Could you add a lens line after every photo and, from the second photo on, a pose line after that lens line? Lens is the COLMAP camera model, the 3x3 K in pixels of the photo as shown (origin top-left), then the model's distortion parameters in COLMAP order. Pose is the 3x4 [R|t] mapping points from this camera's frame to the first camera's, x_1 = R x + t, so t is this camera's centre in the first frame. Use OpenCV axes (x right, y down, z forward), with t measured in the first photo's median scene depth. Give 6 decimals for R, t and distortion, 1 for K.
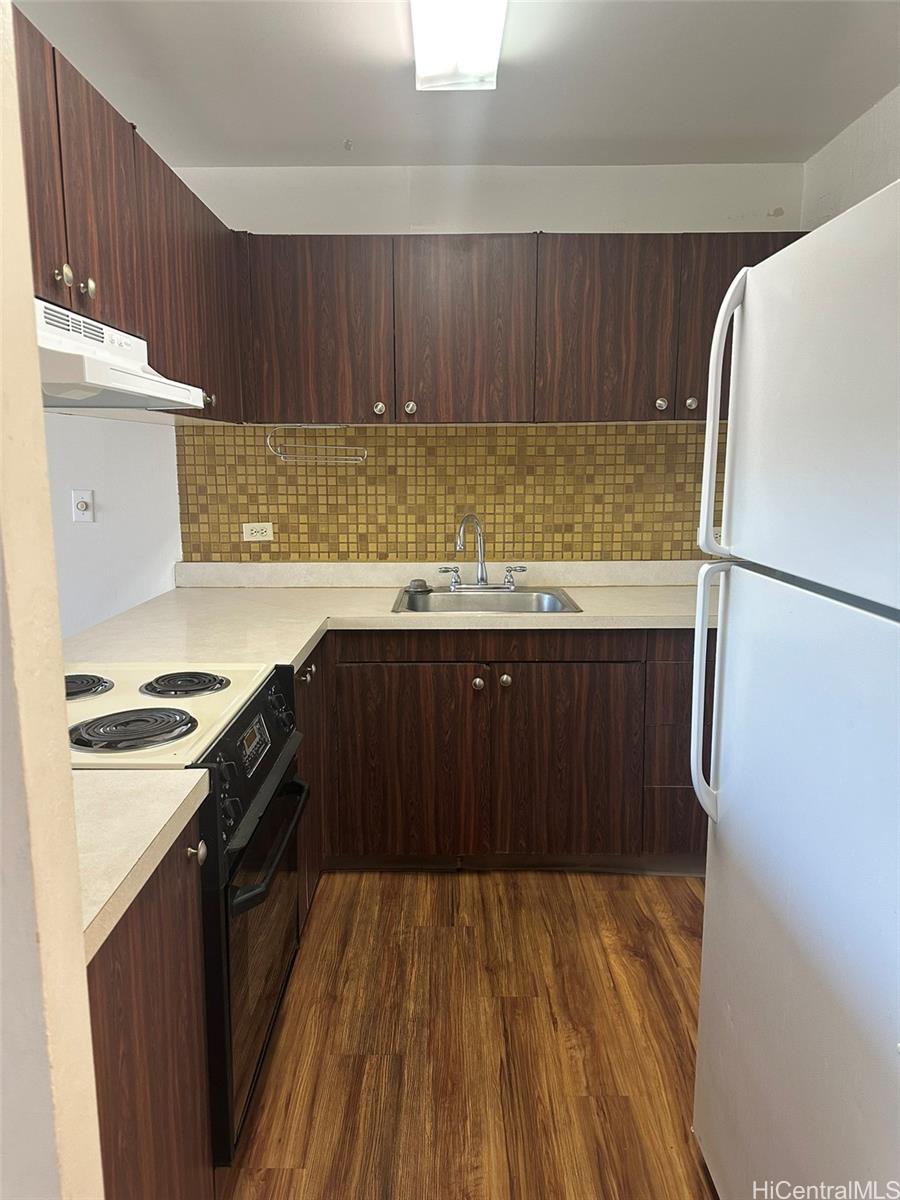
lens RADIAL K [[850.1, 0, 445.8], [0, 850.1, 601.9], [0, 0, 1]] dist [0.046529, -0.058647]
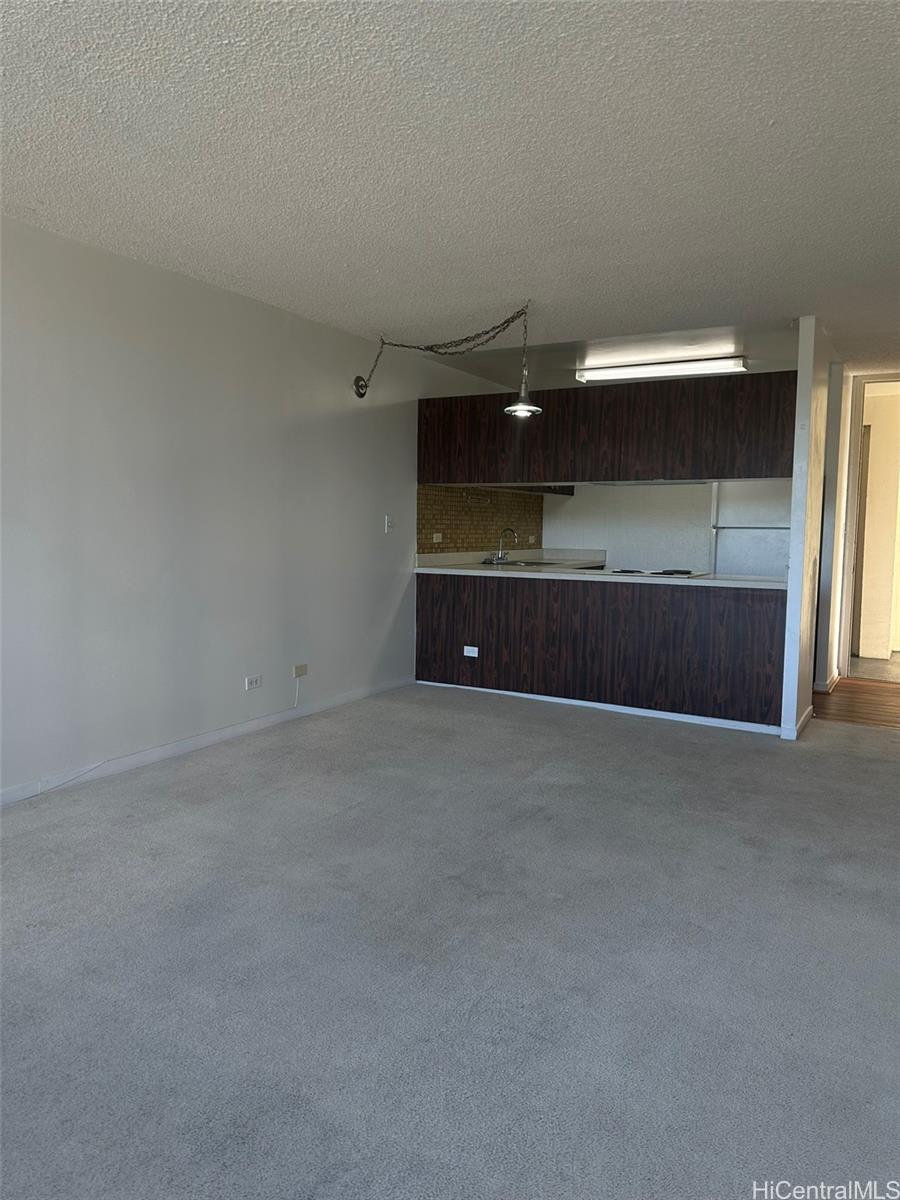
lens RADIAL K [[850.1, 0, 445.8], [0, 850.1, 601.9], [0, 0, 1]] dist [0.046529, -0.058647]
pose [[0.500508, -0.068069, 0.863052, -1.936833], [0.123881, 0.992276, 0.006419, 0.055483], [-0.856823, 0.103703, 0.505075, -0.001475]]
